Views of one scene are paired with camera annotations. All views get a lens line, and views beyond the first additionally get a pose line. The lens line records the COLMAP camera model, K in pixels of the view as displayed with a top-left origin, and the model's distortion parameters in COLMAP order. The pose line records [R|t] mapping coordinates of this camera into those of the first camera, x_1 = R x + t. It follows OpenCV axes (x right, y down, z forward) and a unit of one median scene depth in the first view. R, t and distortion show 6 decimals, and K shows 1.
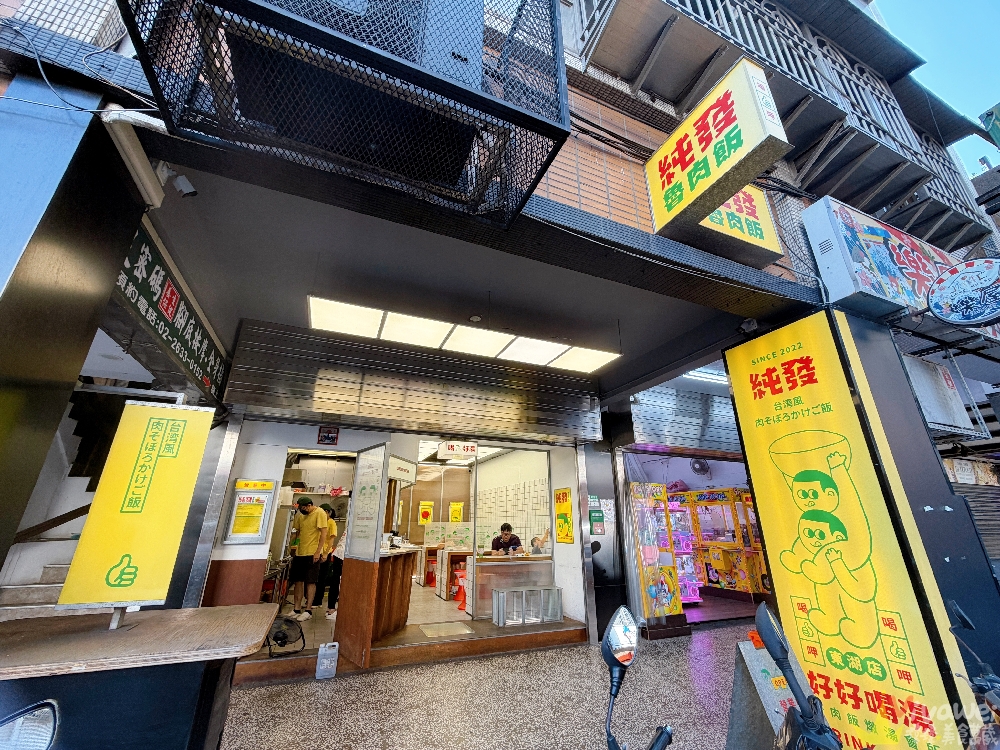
lens RADIAL K [[395.4, 0, 500.0], [0, 395.4, 375.0], [0, 0, 1]] dist [-0.000028, 0.000001]
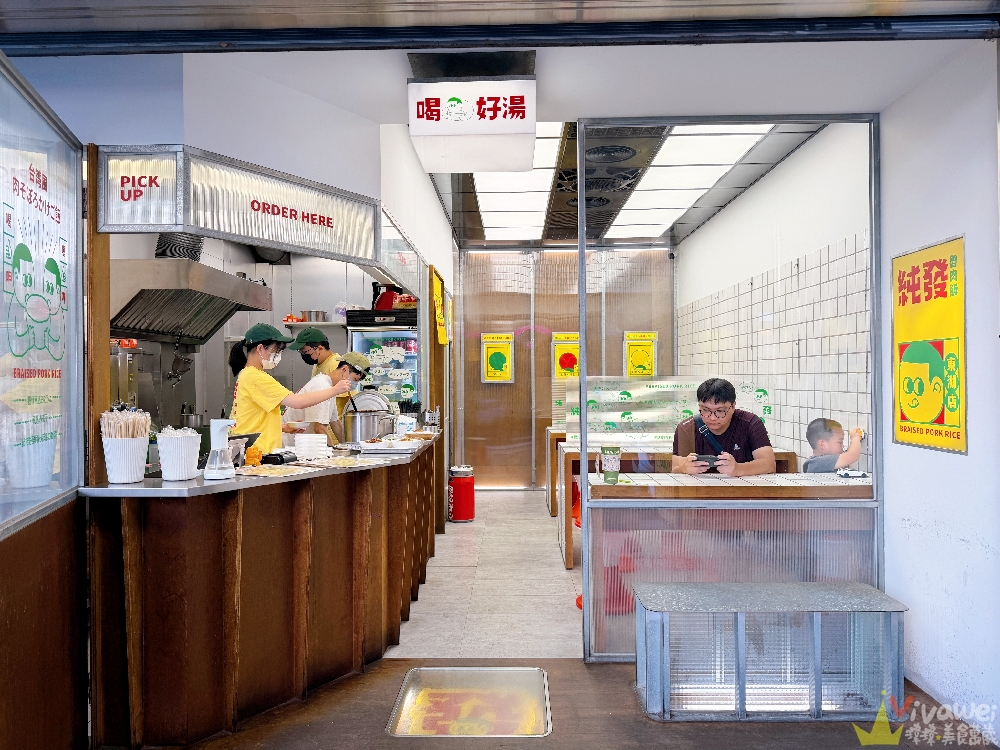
lens RADIAL K [[738.4, 0, 500.0], [0, 738.4, 375.0], [0, 0, 1]] dist [-0.038025, -0.001273]
pose [[0.916260, -0.006829, -0.400525, 0.090376], [0.142734, 0.939795, 0.310502, 0.175394], [0.374292, -0.341669, 0.862072, 0.454725]]
